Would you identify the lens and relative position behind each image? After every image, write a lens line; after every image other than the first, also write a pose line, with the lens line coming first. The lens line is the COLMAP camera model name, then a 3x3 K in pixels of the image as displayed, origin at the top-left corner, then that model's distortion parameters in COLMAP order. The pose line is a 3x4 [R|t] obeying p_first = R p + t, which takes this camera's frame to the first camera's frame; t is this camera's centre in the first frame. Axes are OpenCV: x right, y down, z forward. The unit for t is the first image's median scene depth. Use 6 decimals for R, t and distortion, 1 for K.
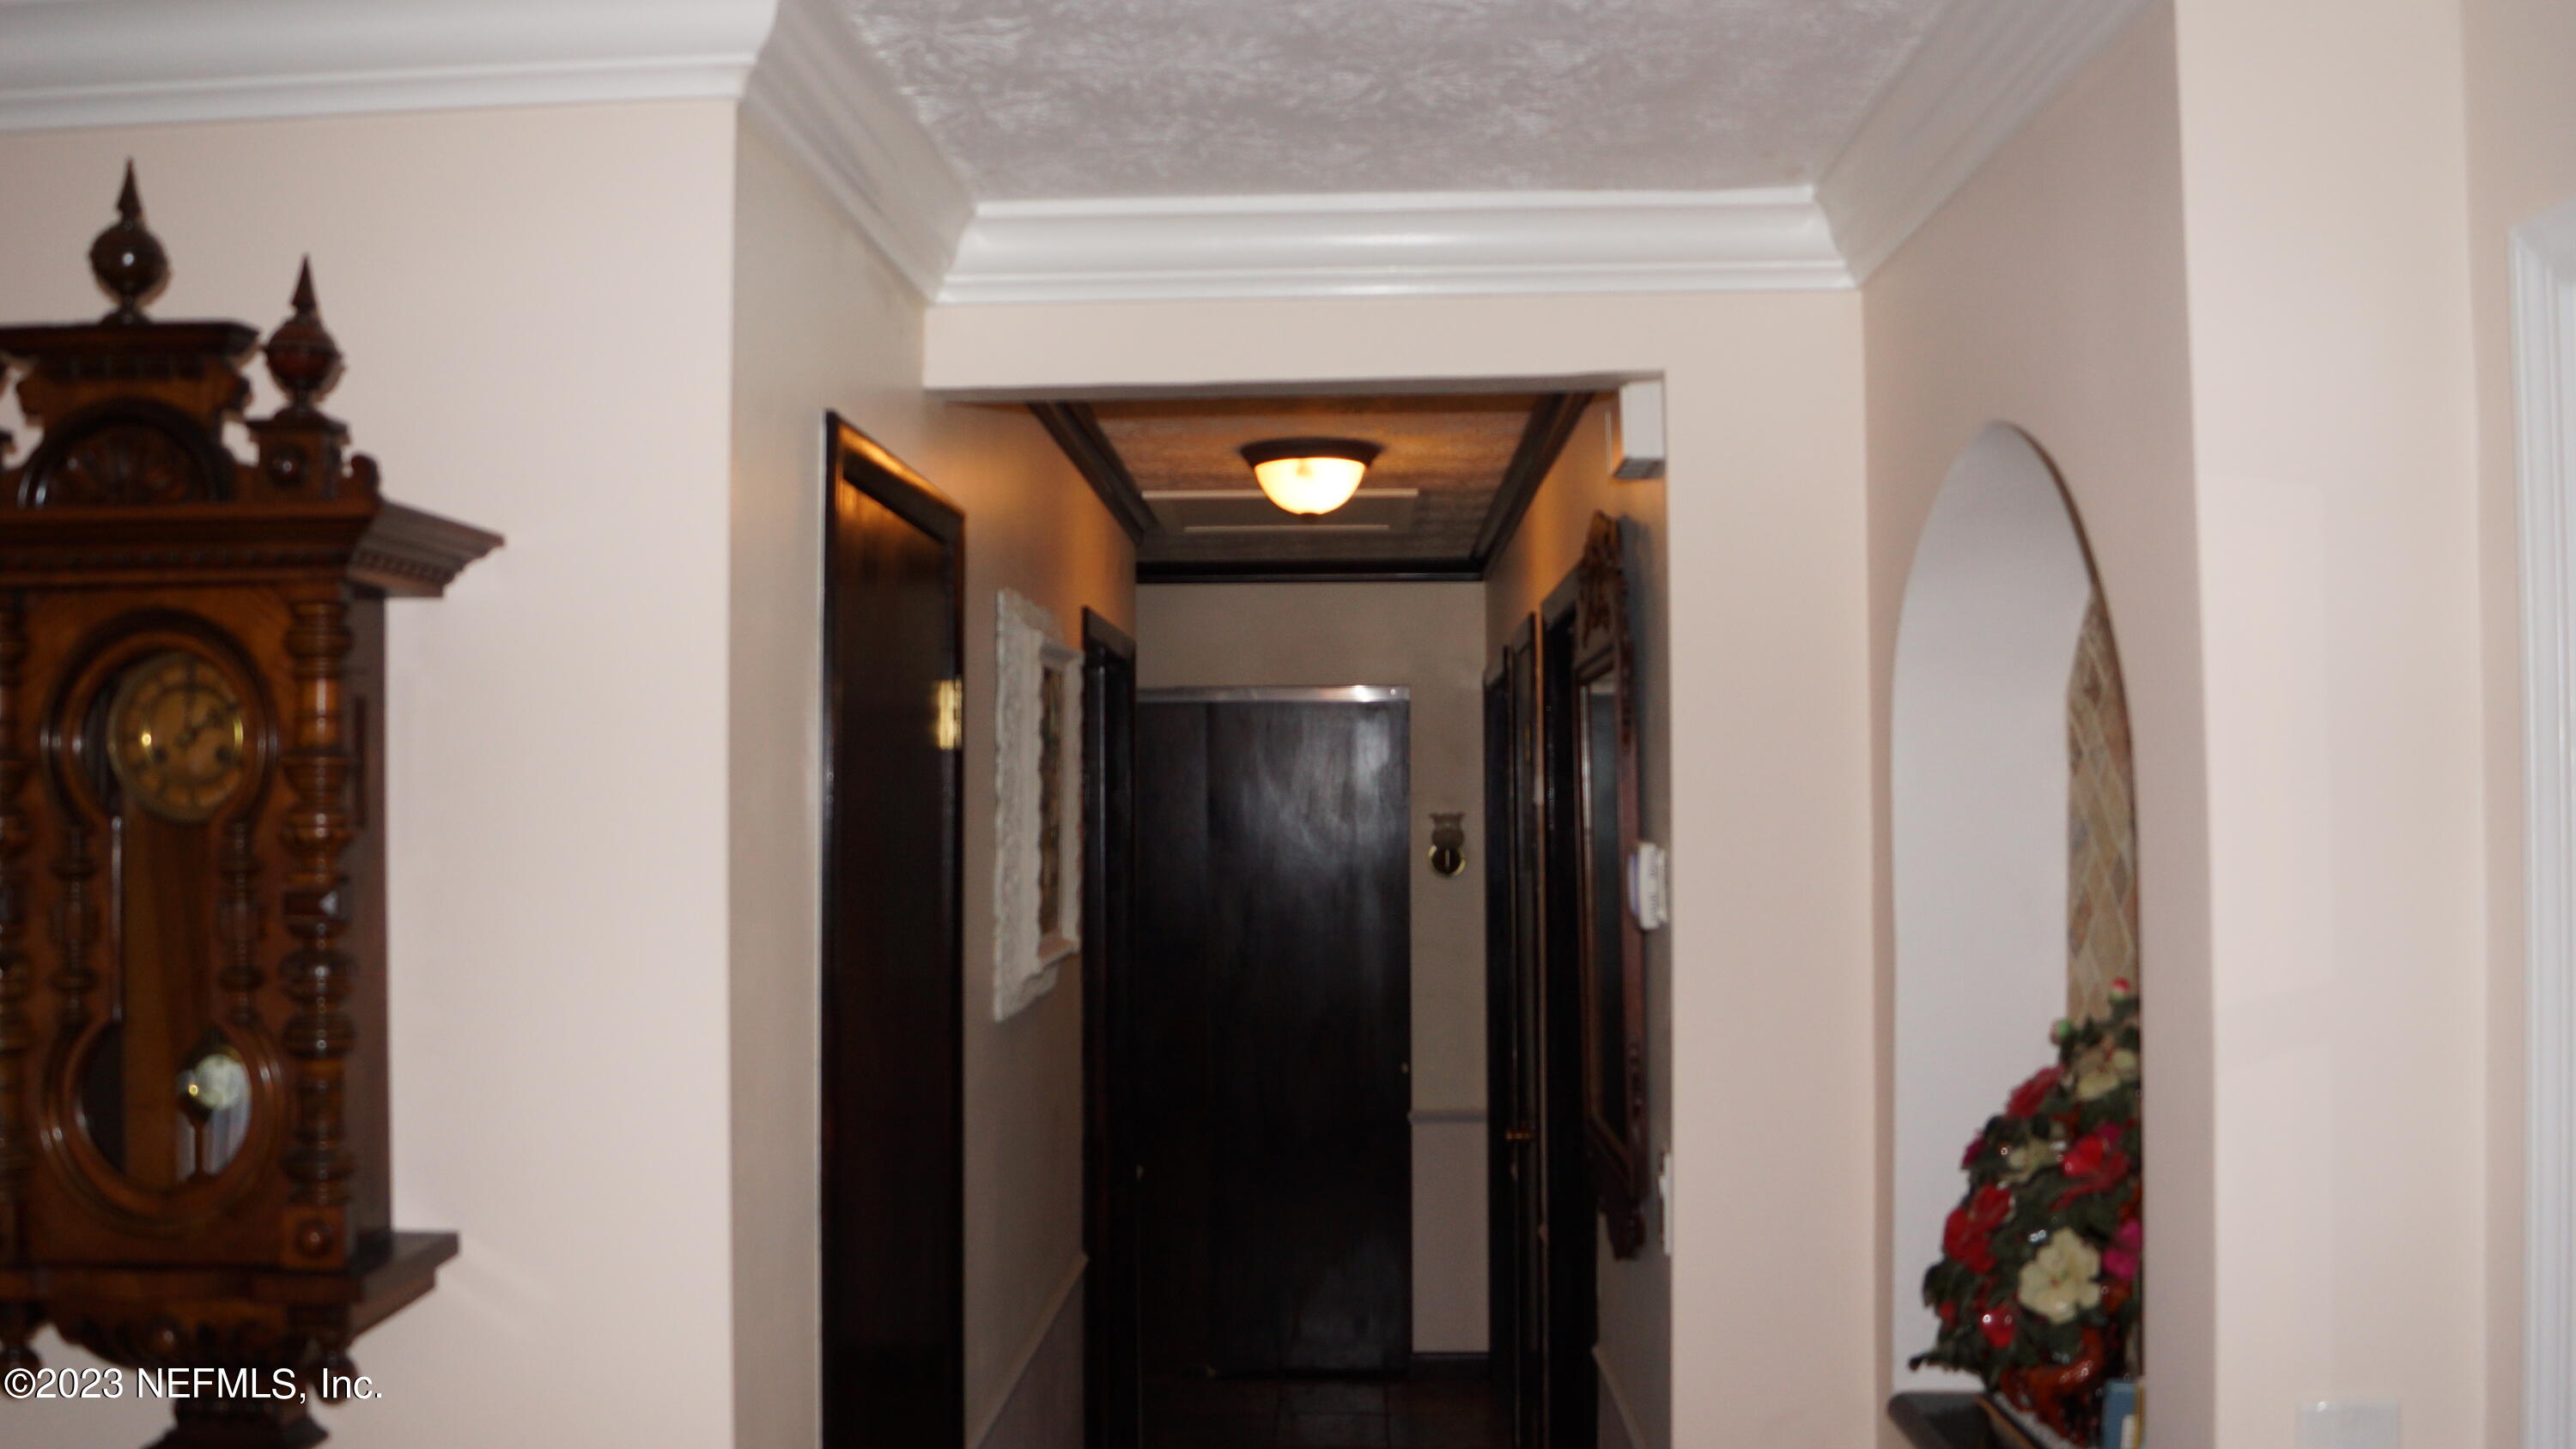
lens RADIAL K [[2025.7, 0, 1289.6], [0, 2025.7, 716.7], [0, 0, 1]] dist [-0.083721, 0.008302]
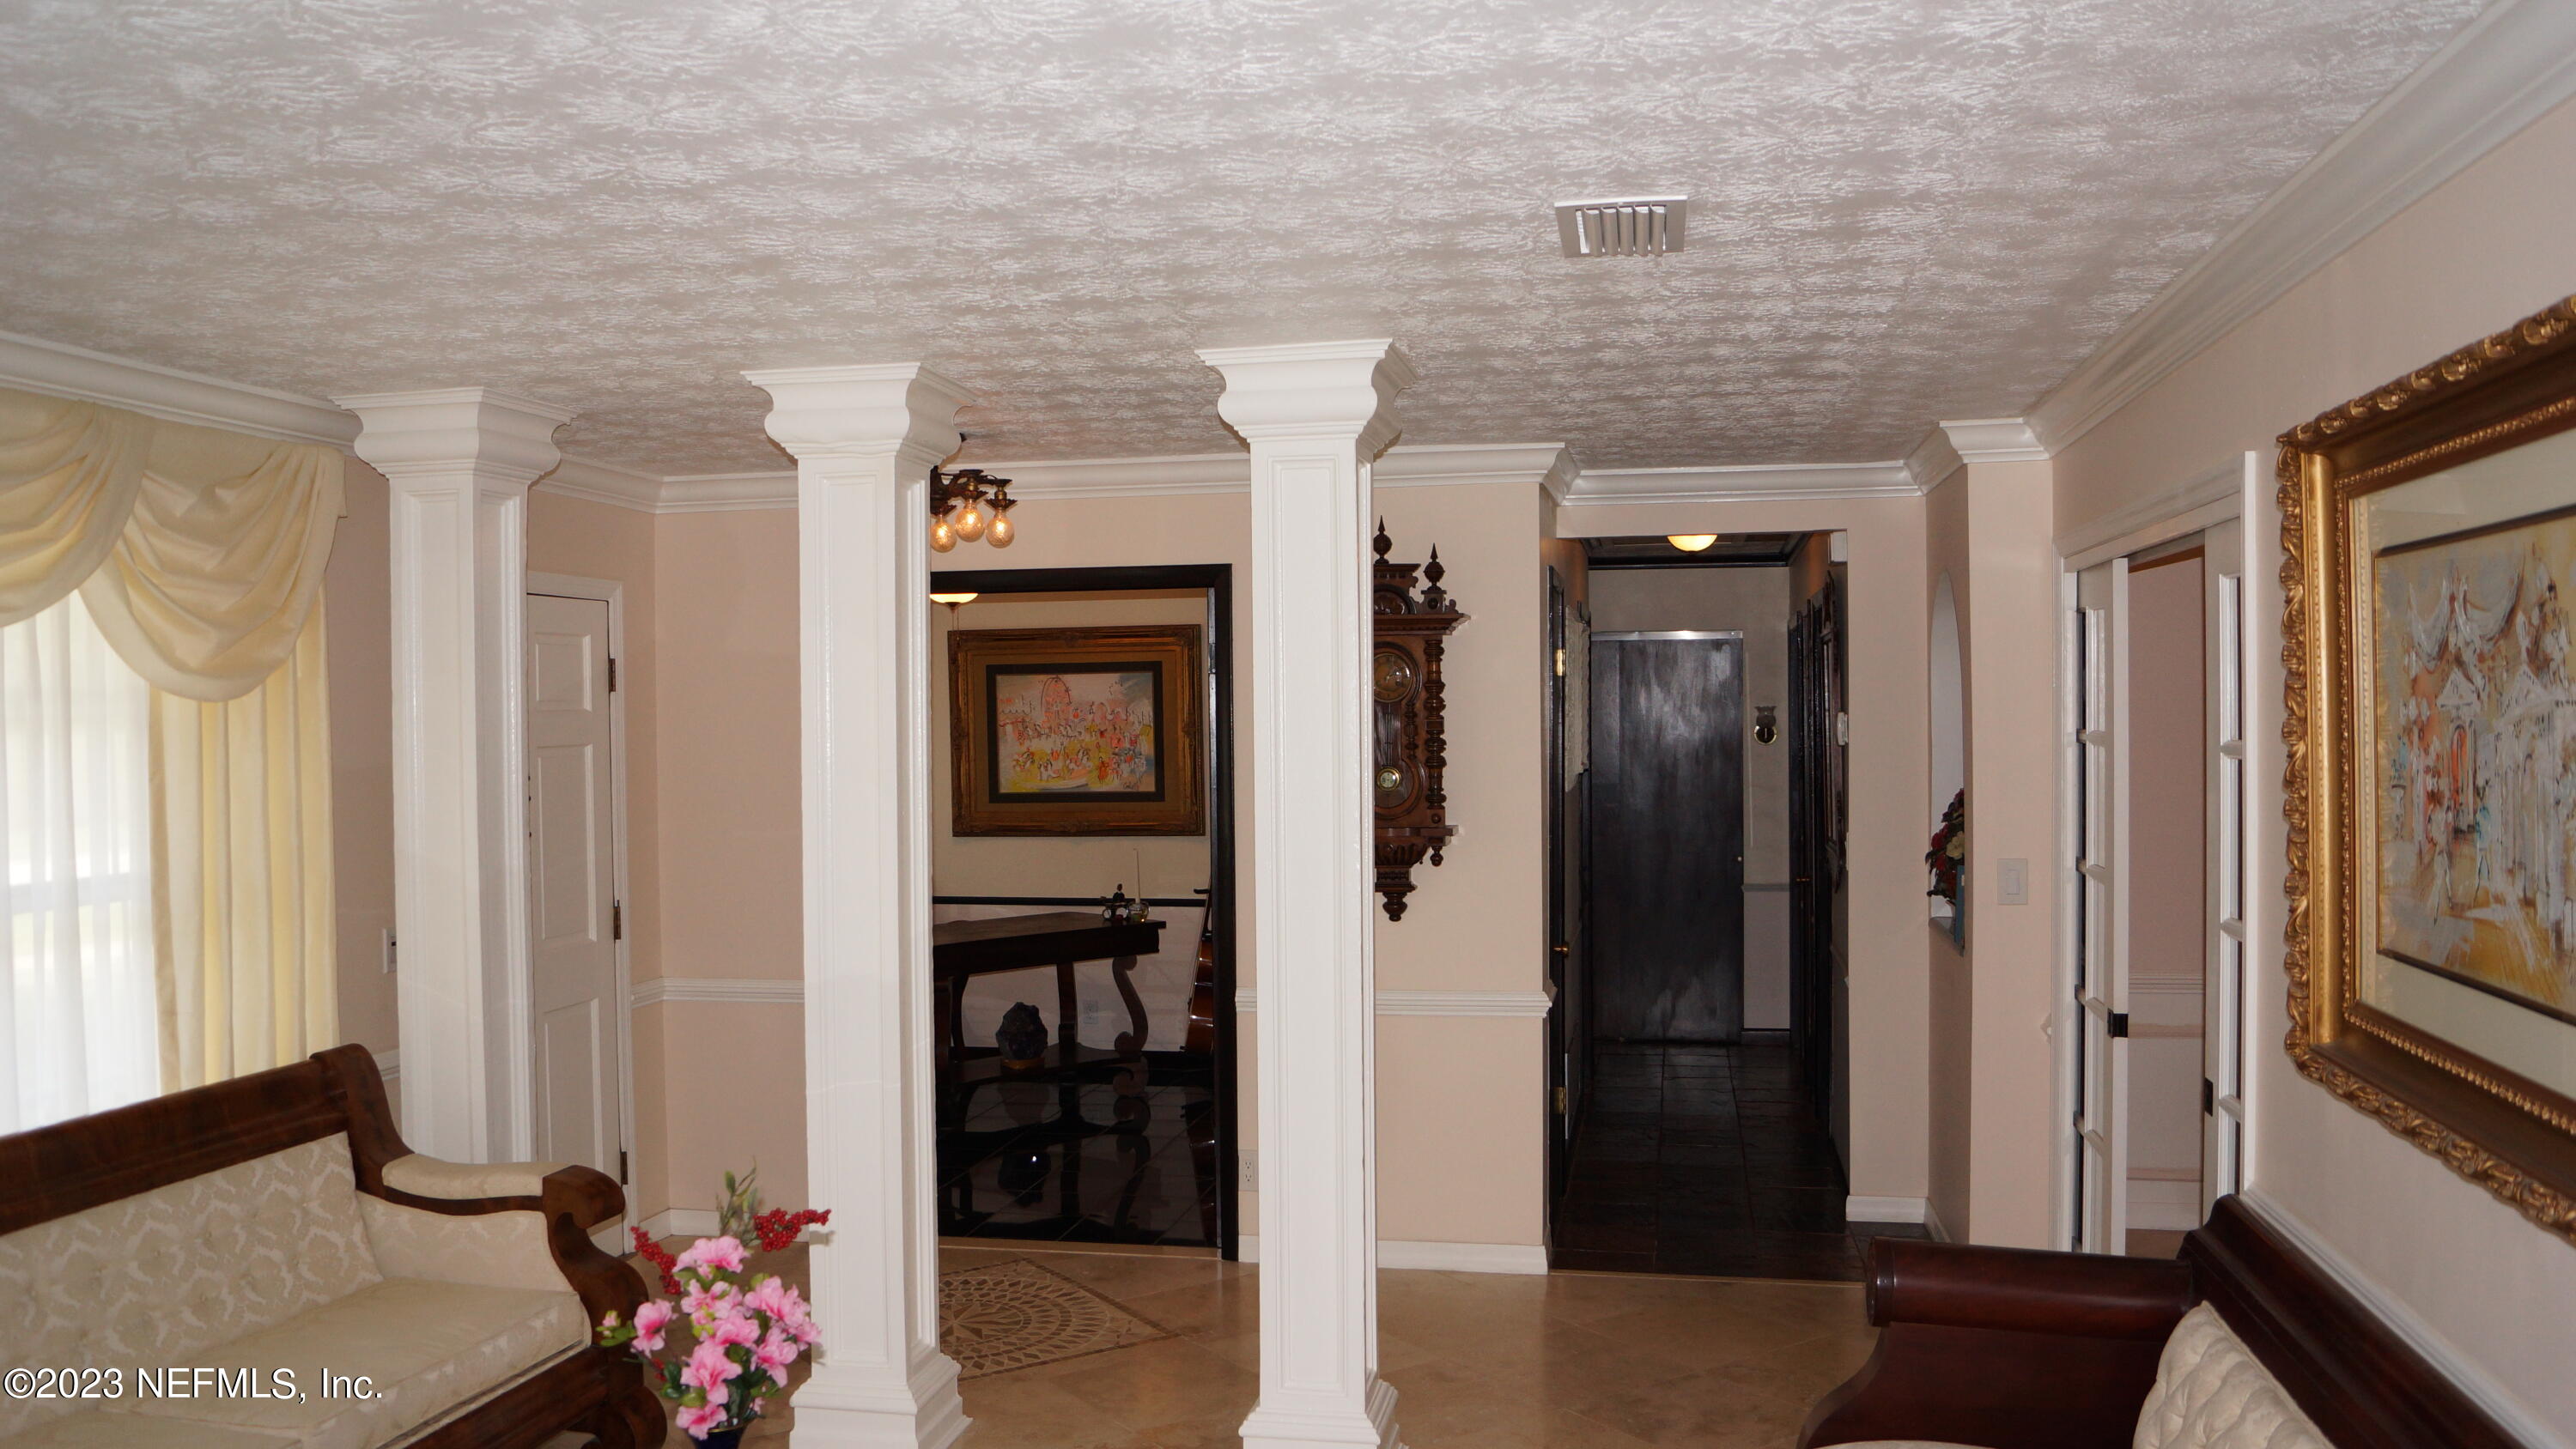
lens RADIAL K [[2025.7, 0, 1284.1], [0, 2025.7, 740.4], [0, 0, 1]] dist [-0.083721, 0.008302]
pose [[0.987004, -0.000568, -0.160695, -0.058200], [0.010050, 0.998254, 0.058200, -0.030324], [0.160381, -0.059058, 0.985287, -0.869621]]
